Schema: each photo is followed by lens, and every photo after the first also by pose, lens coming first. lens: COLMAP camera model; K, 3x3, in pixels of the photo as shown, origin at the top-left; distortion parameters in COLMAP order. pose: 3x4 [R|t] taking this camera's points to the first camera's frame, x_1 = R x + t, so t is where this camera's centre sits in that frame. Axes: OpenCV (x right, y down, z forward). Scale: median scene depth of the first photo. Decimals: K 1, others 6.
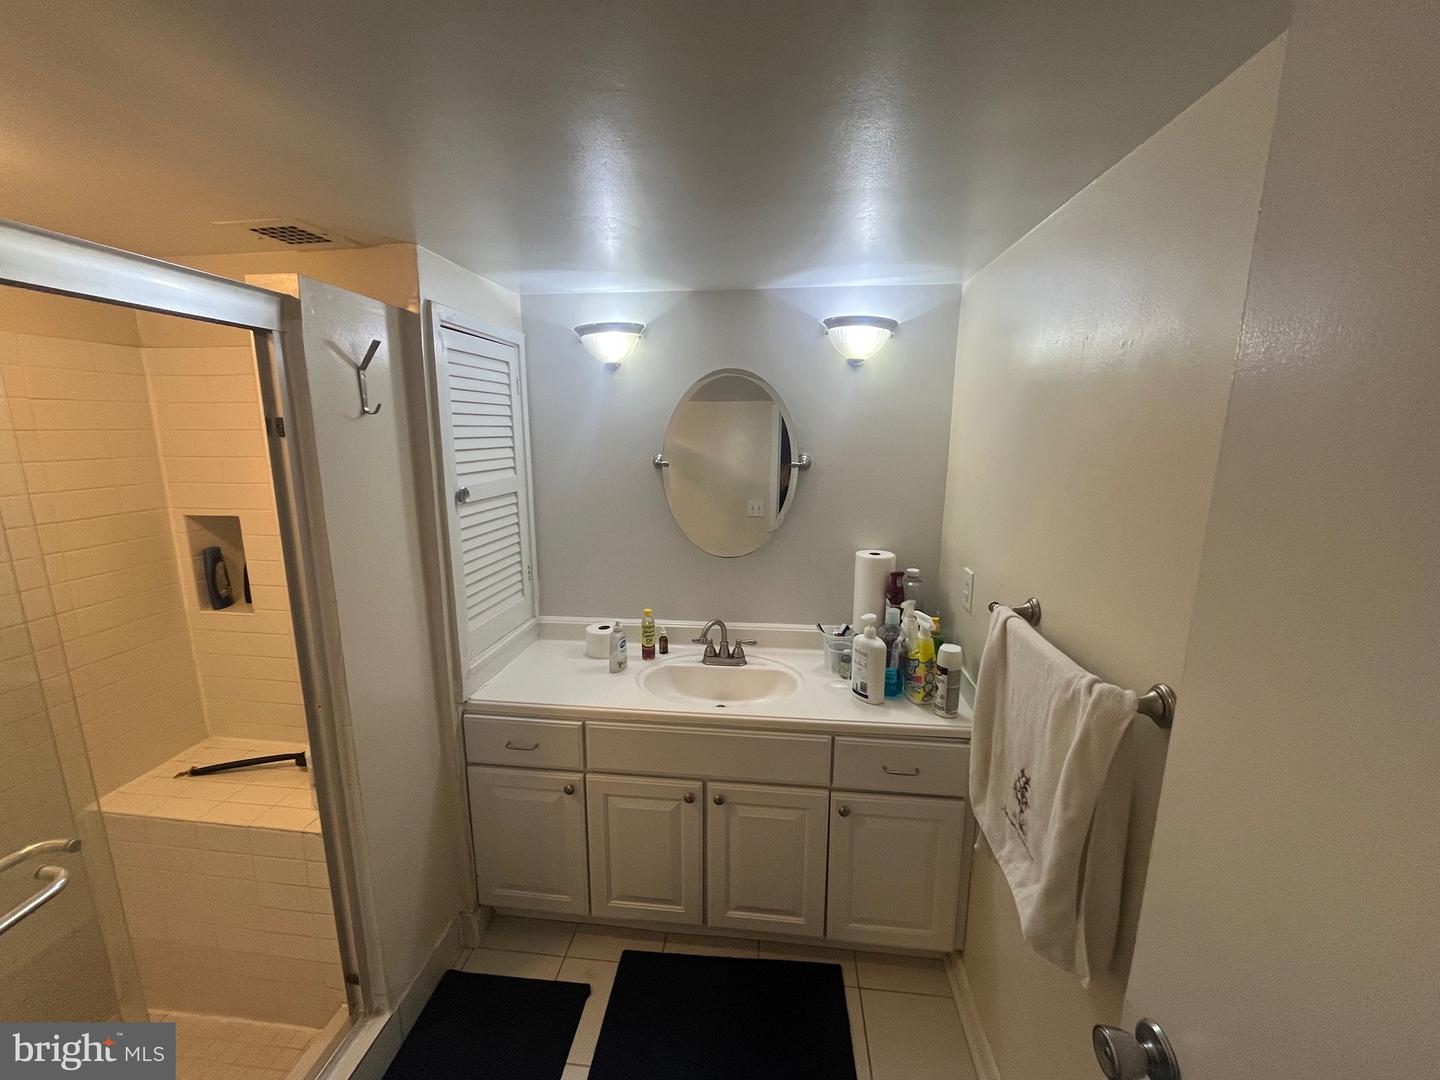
lens RADIAL K [[573.4, 0, 719.6], [0, 573.4, 540.3], [0, 0, 1]] dist [-0.006420, 0.000205]
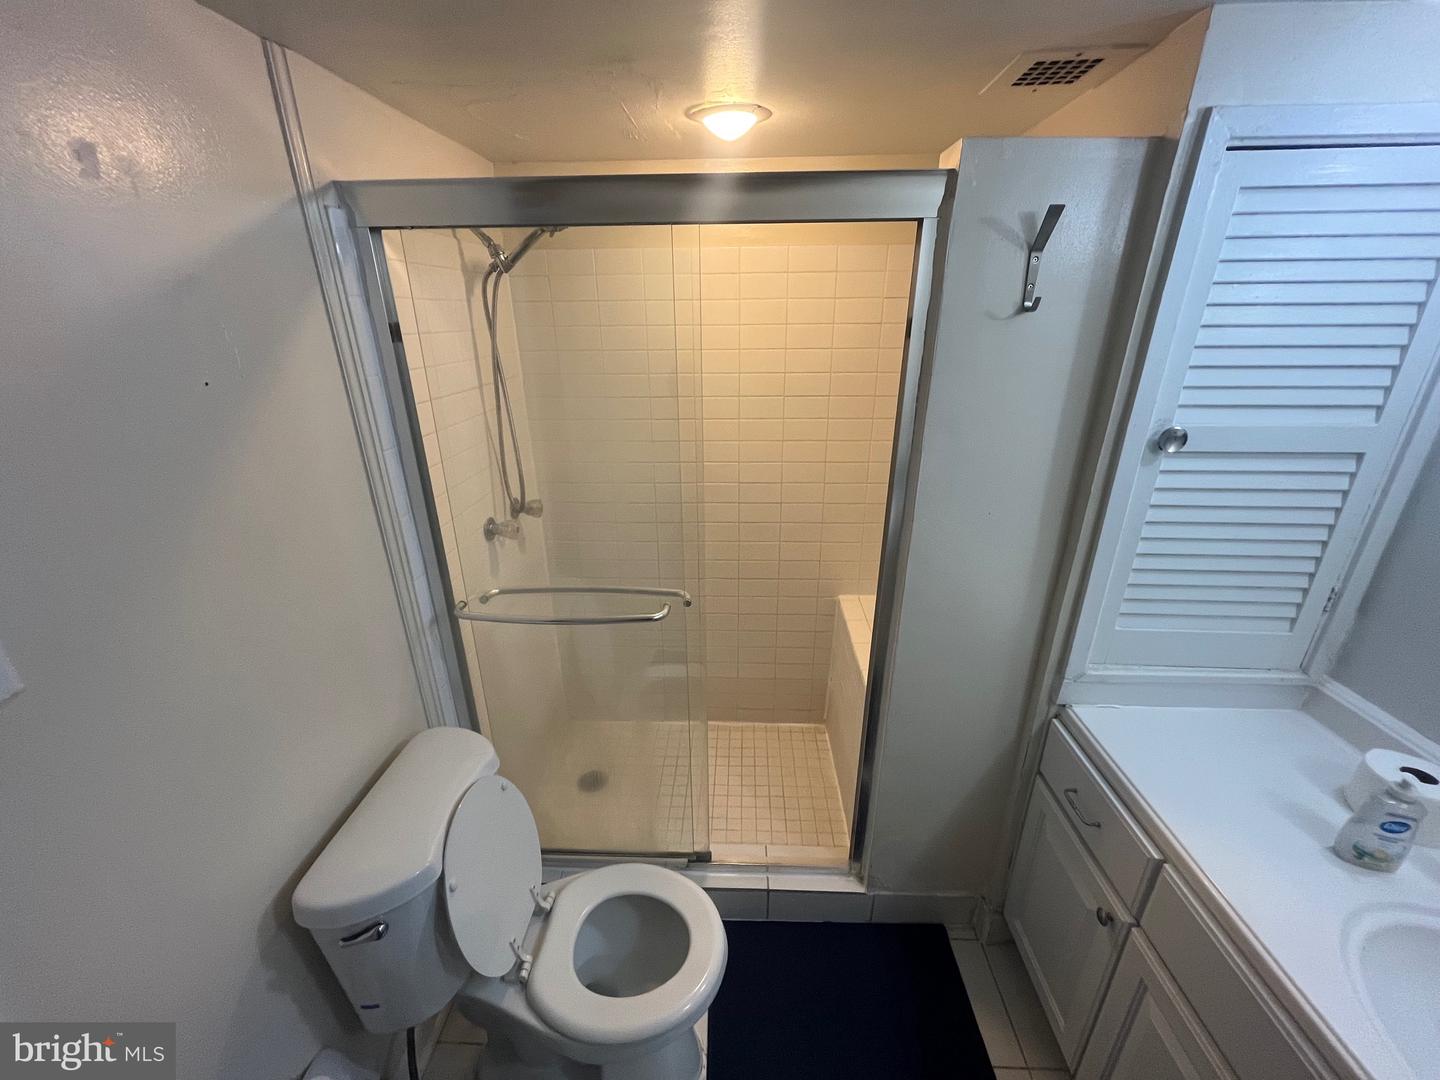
lens RADIAL K [[573.4, 0, 720.0], [0, 573.4, 535.2], [0, 0, 1]] dist [-0.006420, 0.000205]
pose [[0.070385, 0.365082, -0.928311, 0.146617], [-0.180996, 0.919845, 0.348030, -0.108684], [0.980962, 0.143525, 0.130822, 0.426615]]
